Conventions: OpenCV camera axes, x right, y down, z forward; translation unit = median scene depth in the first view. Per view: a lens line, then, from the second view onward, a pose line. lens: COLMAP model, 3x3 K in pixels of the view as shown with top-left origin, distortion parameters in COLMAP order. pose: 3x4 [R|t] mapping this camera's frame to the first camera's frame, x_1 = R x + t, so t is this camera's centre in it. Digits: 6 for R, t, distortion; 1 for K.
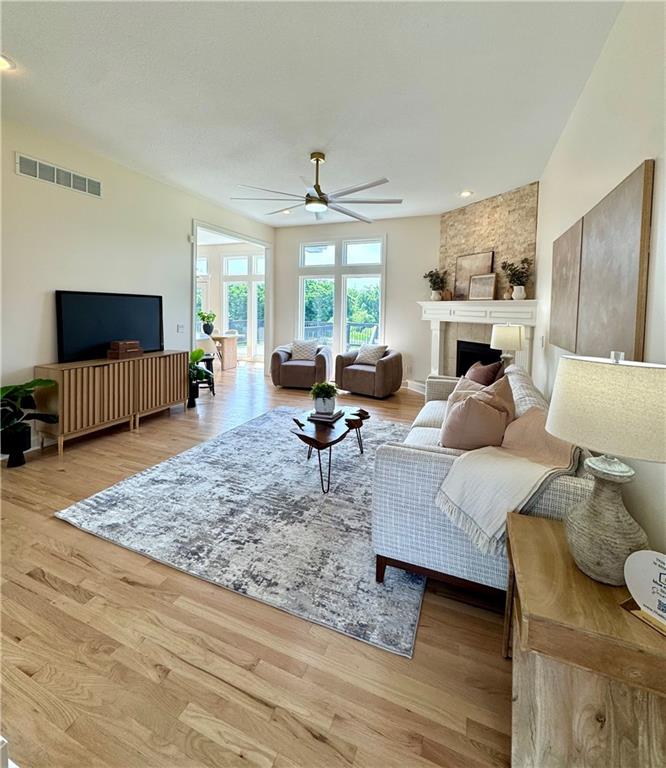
lens RADIAL K [[354.6, 0, 331.2], [0, 354.6, 323.5], [0, 0, 1]] dist [-0.003151, 0.000546]
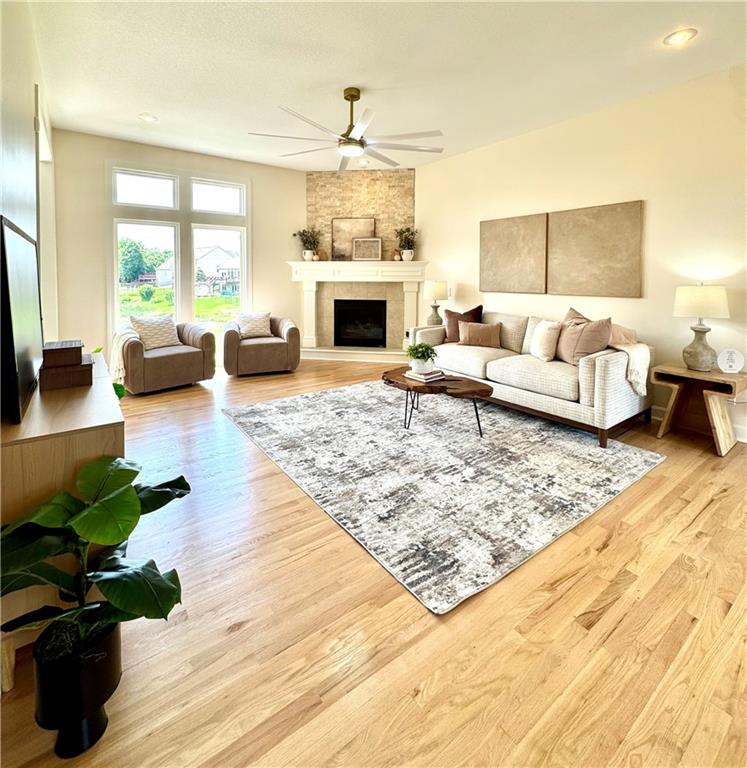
lens RADIAL K [[397.4, 0, 373.1], [0, 397.4, 286.8], [0, 0, 1]] dist [-0.000427, 0.000180]
pose [[0.516982, -0.043886, 0.854871, -1.074327], [0.044318, 0.998718, 0.024470, -0.023238], [-0.854848, 0.025235, 0.518264, 0.570548]]
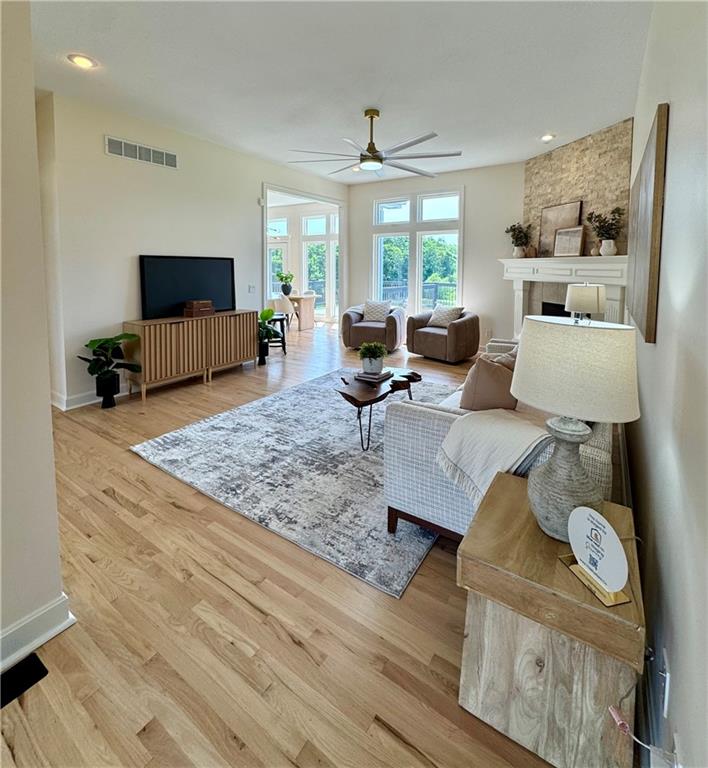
lens RADIAL K [[381.2, 0, 355.2], [0, 381.2, 290.0], [0, 0, 1]] dist [-0.001161, -0.000244]
pose [[0.980788, -0.000100, -0.195076, 0.151203], [0.003431, 0.999854, 0.016740, -0.000832], [0.195046, -0.017088, 0.980645, -0.063234]]
